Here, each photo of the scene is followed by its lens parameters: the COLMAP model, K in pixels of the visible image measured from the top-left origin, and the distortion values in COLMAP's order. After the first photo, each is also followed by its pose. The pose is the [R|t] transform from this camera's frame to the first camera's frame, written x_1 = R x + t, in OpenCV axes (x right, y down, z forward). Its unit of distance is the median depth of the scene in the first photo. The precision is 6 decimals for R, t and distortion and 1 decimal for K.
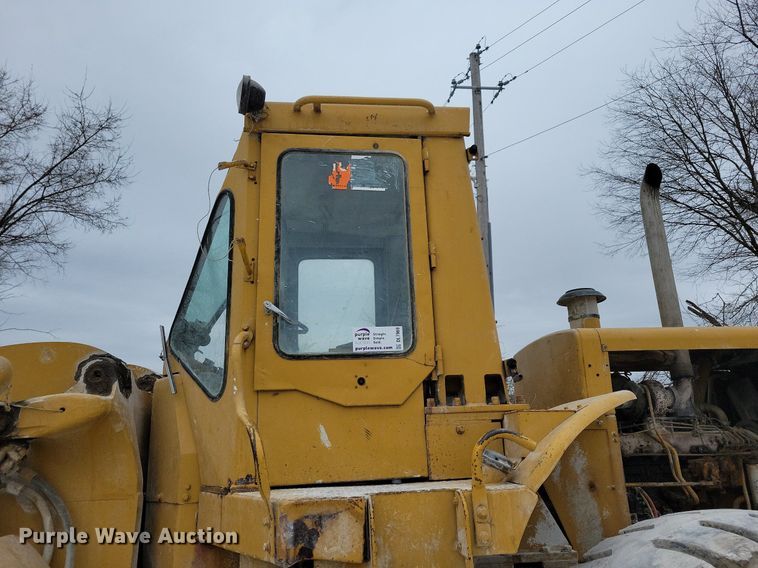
lens RADIAL K [[569.4, 0, 379.0], [0, 569.4, 284.0], [0, 0, 1]] dist [0.041794, -0.002139]
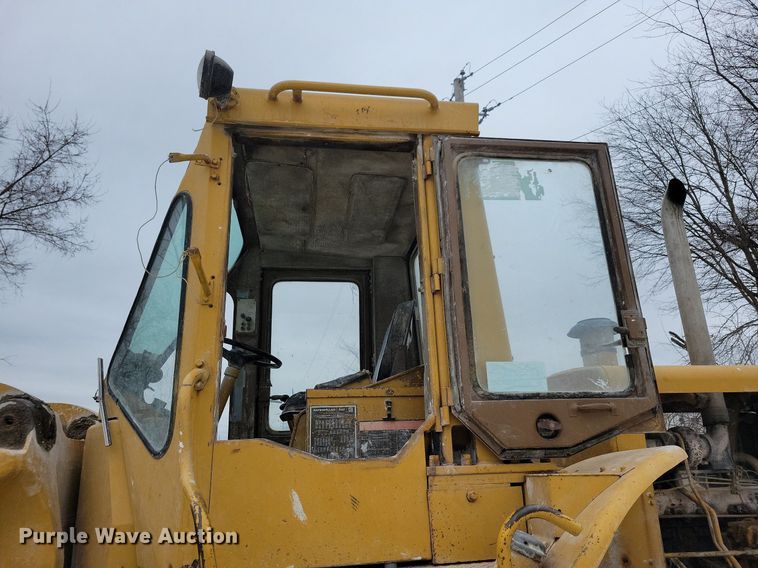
lens RADIAL K [[564.0, 0, 388.3], [0, 564.0, 283.0], [0, 0, 1]] dist [0.066043, -0.049082]
pose [[0.998294, 0.015233, 0.056373, -0.017715], [-0.012374, 0.998636, -0.050732, 0.001741], [-0.057069, 0.049948, 0.997120, 0.172196]]
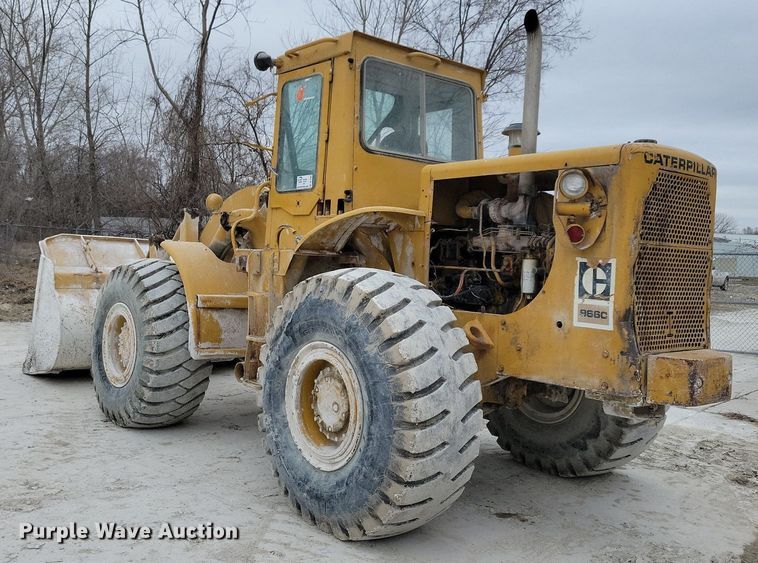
lens RADIAL K [[710.6, 0, 382.0], [0, 710.6, 264.2], [0, 0, 1]] dist [0.011420, 0.003438]
pose [[0.572519, 0.060723, -0.817640, 1.787496], [0.157124, 0.970644, 0.182106, -0.026544], [0.804695, -0.232731, 0.546171, -0.155163]]
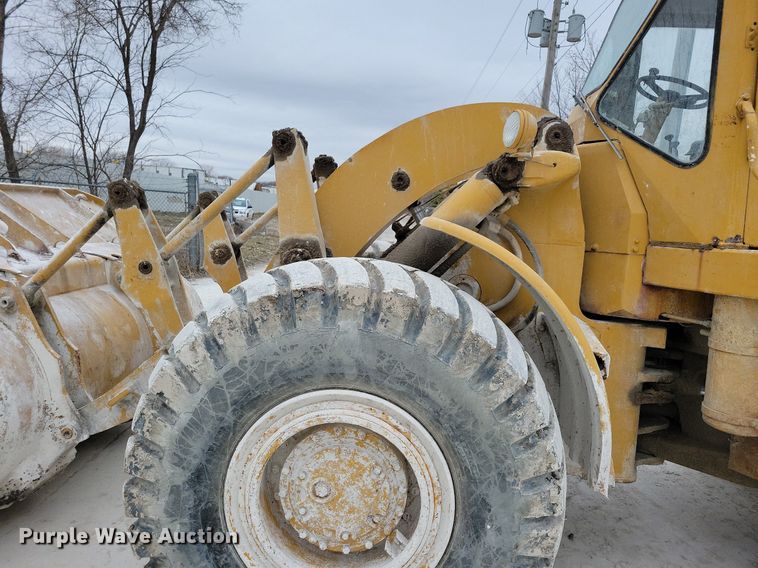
lens RADIAL K [[564.0, 0, 388.3], [0, 564.0, 283.0], [0, 0, 1]] dist [0.066043, -0.049082]
pose [[0.983819, 0.106840, -0.143823, -0.587963], [-0.047082, 0.928701, 0.367828, 0.031819], [0.172867, -0.355104, 0.918704, -0.146183]]
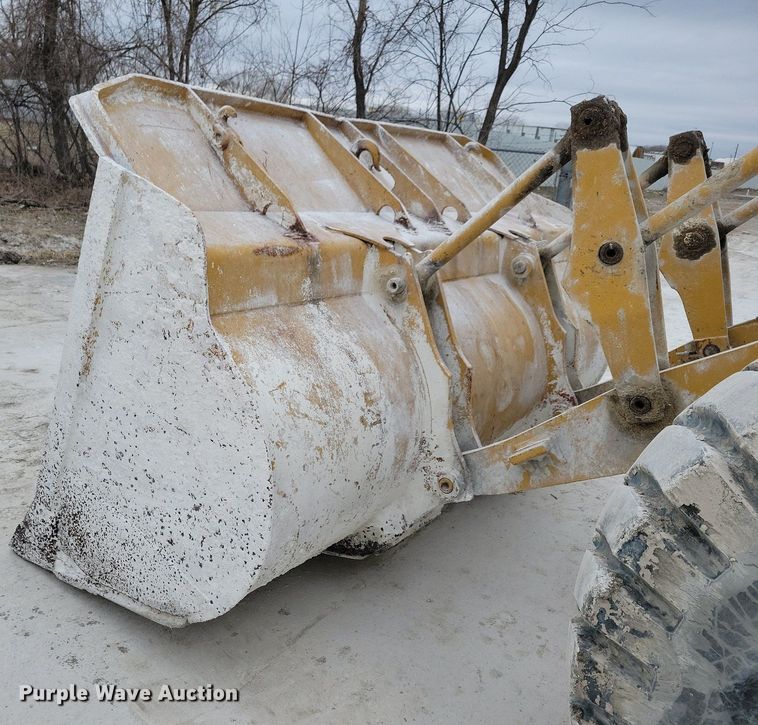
lens RADIAL K [[719.9, 0, 302.8], [0, 719.9, 359.0], [0, 0, 1]] dist [0.049291, -0.012762]
pose [[0.700758, 0.283888, -0.654482, -0.866647], [0.068843, 0.886221, 0.458118, 0.131356], [0.710070, -0.366086, 0.601483, 0.003548]]
